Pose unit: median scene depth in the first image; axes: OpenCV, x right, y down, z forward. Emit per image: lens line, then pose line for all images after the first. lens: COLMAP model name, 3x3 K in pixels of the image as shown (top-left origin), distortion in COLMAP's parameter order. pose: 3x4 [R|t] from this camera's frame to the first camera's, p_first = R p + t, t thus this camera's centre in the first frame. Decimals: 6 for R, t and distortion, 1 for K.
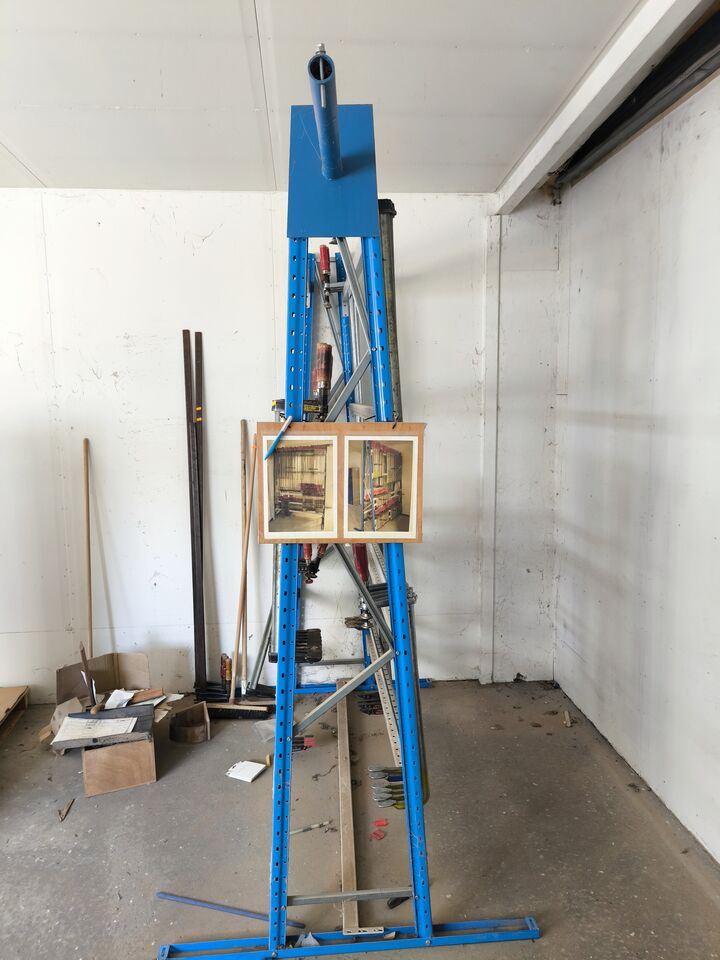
lens RADIAL K [[650.3, 0, 352.7], [0, 650.3, 483.0], [0, 0, 1]] dist [0.034410, -0.022816]
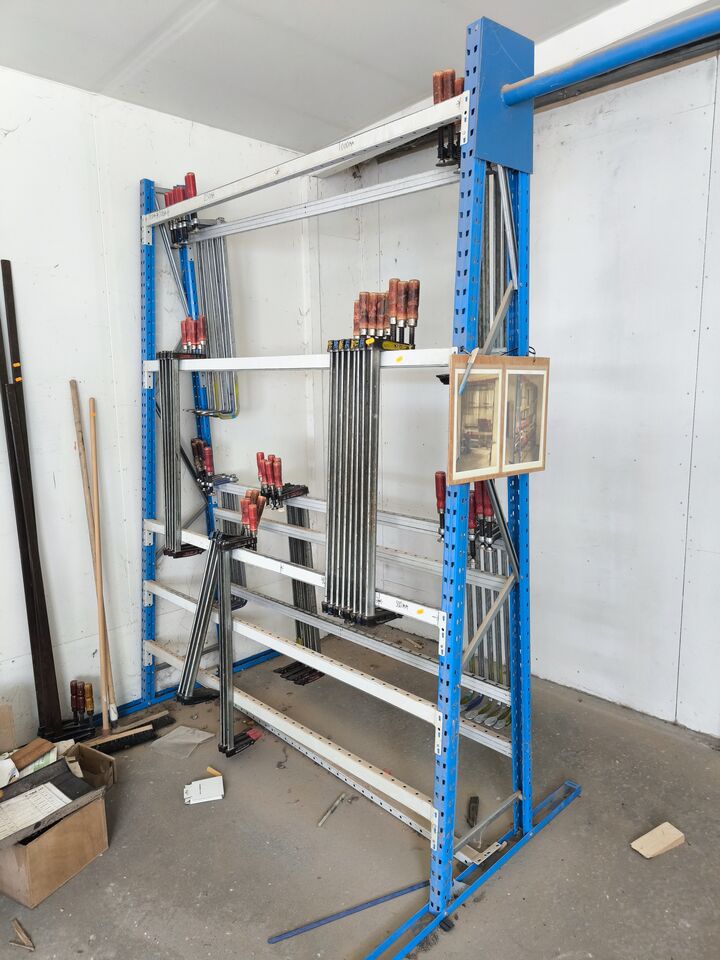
lens RADIAL K [[650.3, 0, 352.7], [0, 650.3, 483.0], [0, 0, 1]] dist [0.034410, -0.022816]
pose [[0.774508, -0.103087, 0.624108, -0.833735], [0.088518, 0.994586, 0.054432, 0.025845], [-0.626341, 0.013087, 0.779440, 0.357318]]
